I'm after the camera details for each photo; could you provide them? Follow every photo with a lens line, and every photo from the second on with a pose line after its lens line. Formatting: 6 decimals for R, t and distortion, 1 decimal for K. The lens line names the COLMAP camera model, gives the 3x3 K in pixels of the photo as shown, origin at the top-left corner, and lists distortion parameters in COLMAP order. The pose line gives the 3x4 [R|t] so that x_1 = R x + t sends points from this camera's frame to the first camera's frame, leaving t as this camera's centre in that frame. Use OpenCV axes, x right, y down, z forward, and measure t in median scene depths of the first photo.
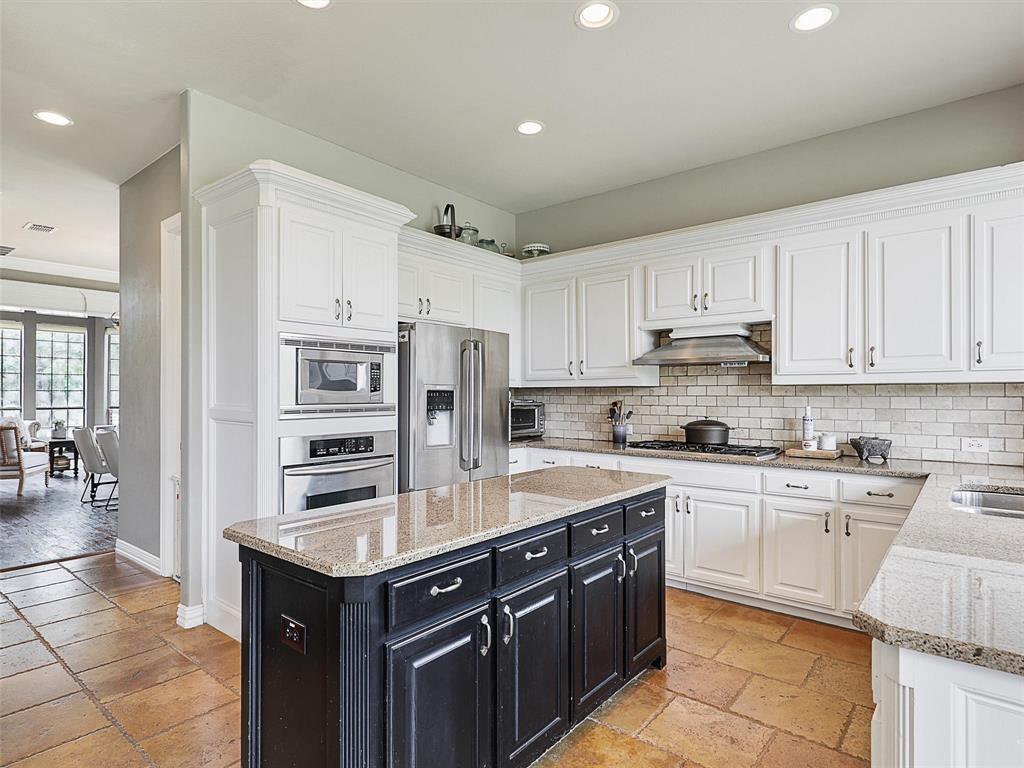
lens RADIAL K [[569.3, 0, 512.0], [0, 569.3, 384.0], [0, 0, 1]] dist [0.004712, 0.001105]
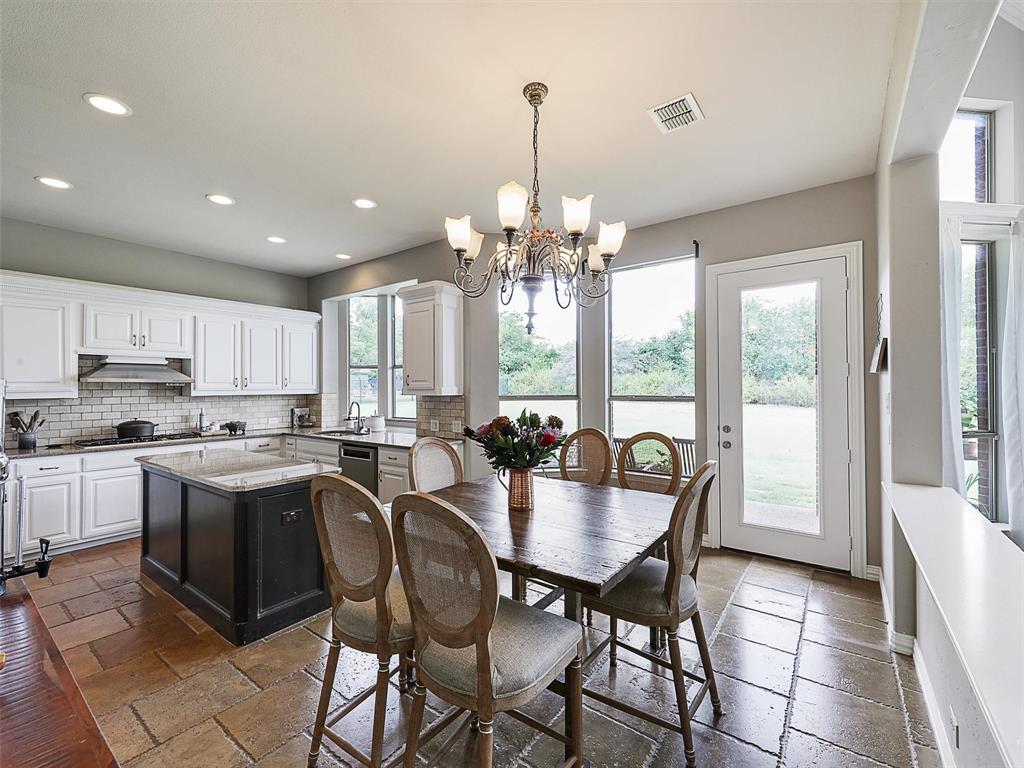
lens RADIAL K [[430.0, 0, 512.0], [0, 430.0, 384.0], [0, 0, 1]] dist [-0.000069, -0.000427]
pose [[-0.048292, 0.007049, 0.998808, -0.843638], [-0.011367, 0.999906, -0.007607, -0.034873], [-0.998769, -0.011721, -0.048207, 0.088255]]
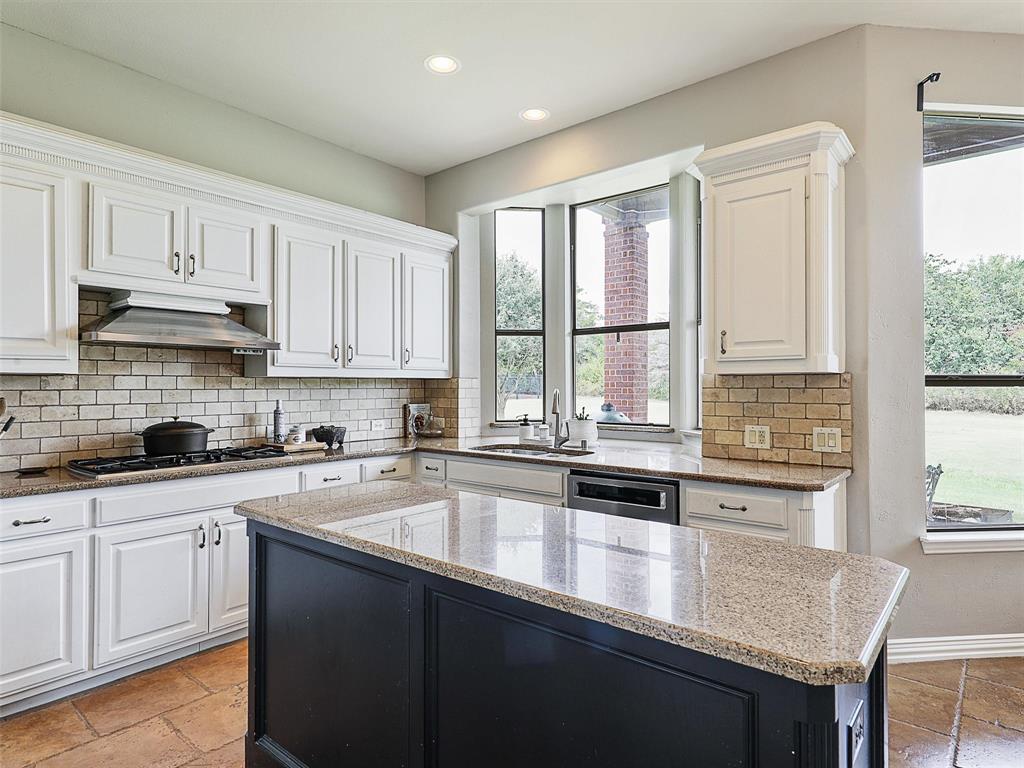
lens RADIAL K [[569.3, 0, 512.0], [0, 569.3, 384.0], [0, 0, 1]] dist [0.004712, 0.001105]
pose [[0.008859, 0.004166, 0.999952, -0.422409], [-0.015790, 0.999867, -0.004025, 0.010108], [-0.999836, -0.015754, 0.008924, 0.570872]]
